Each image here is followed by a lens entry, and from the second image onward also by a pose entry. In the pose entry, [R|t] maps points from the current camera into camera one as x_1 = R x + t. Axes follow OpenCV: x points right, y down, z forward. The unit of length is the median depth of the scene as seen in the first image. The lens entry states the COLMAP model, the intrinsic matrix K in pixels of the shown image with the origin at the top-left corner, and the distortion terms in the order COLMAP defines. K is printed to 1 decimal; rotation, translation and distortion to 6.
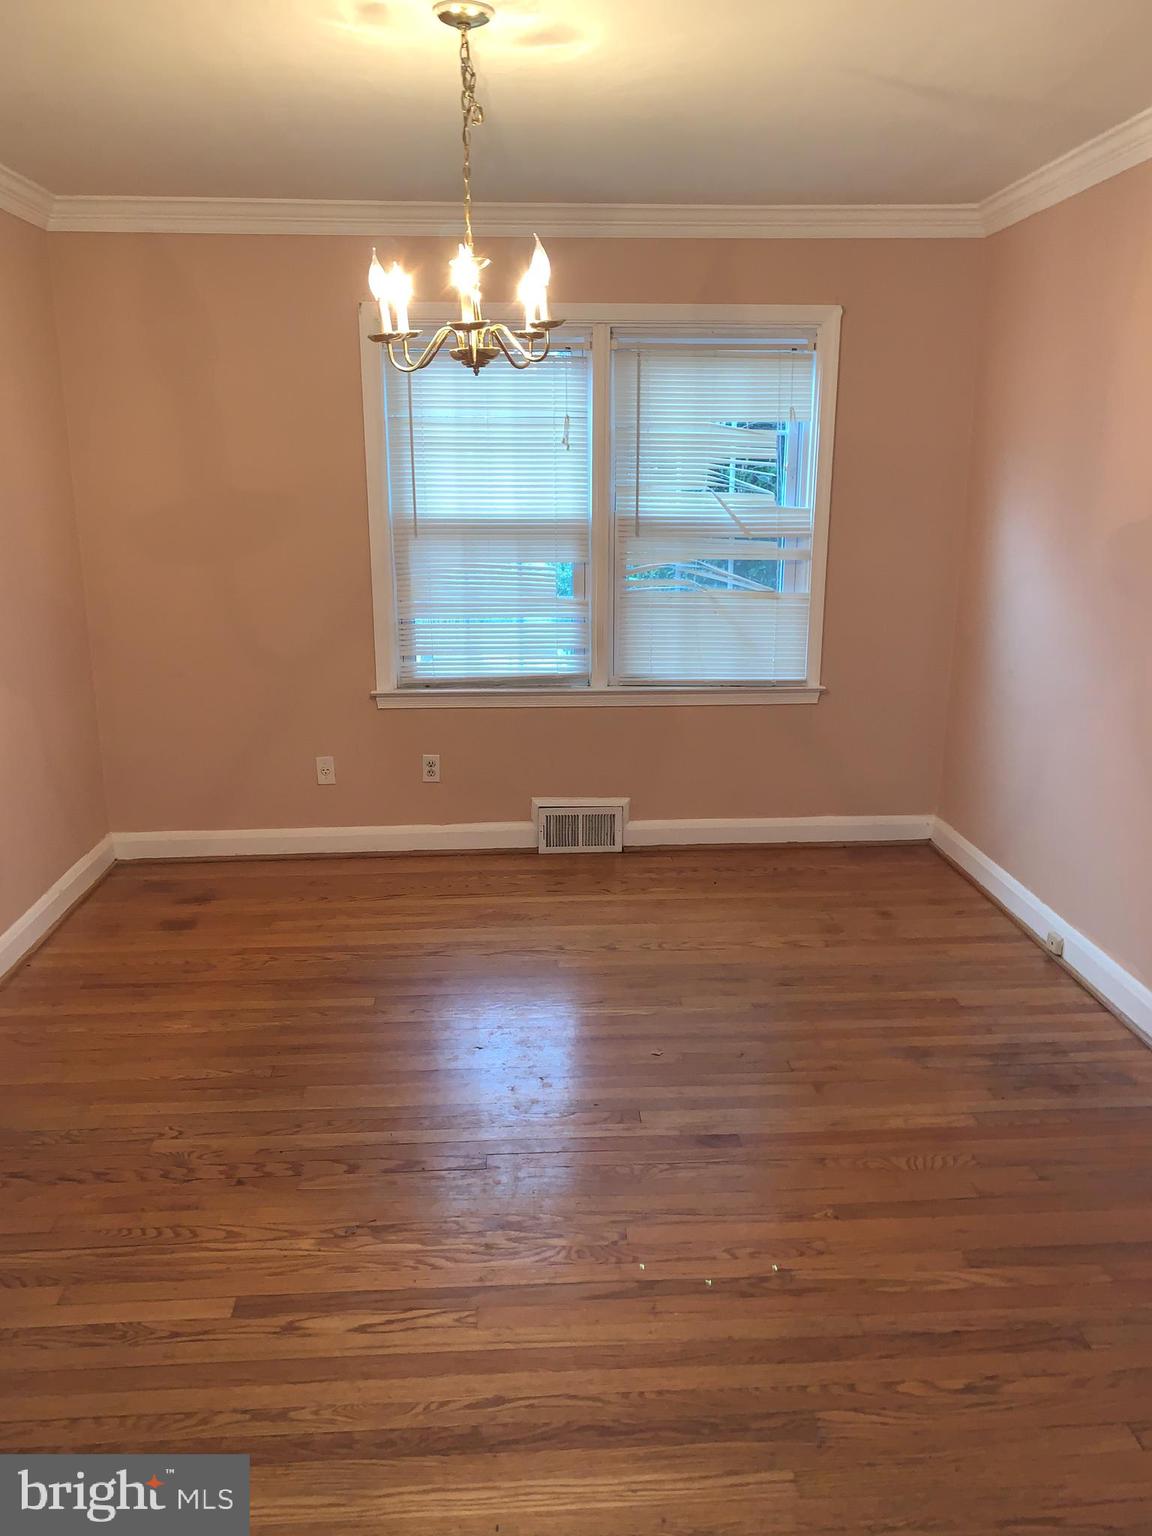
lens RADIAL K [[1152.8, 0, 576.0], [0, 1152.8, 768.0], [0, 0, 1]] dist [0.056408, -0.078343]
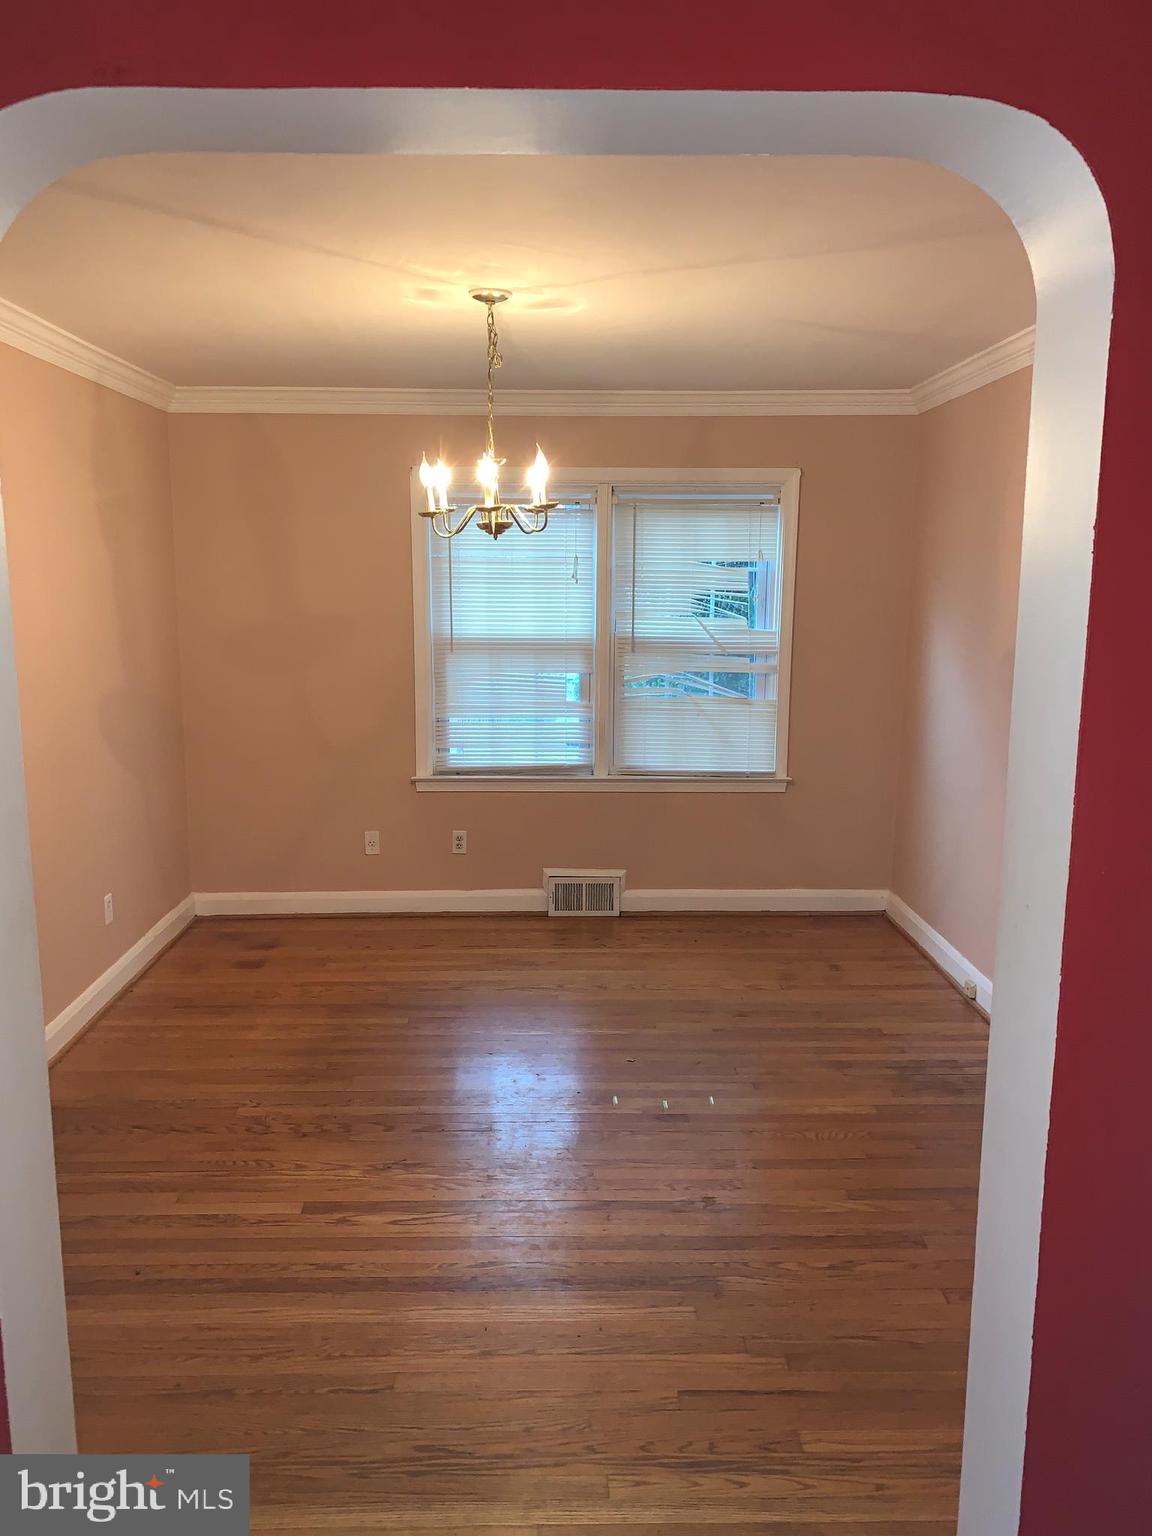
lens RADIAL K [[1157.8, 0, 576.0], [0, 1157.8, 768.0], [0, 0, 1]] dist [0.100844, -0.271092]
pose [[0.999432, 0.010460, -0.032035, 0.038056], [-0.013404, 0.995564, -0.093127, 0.039425], [0.030919, 0.093503, 0.995139, -0.232053]]
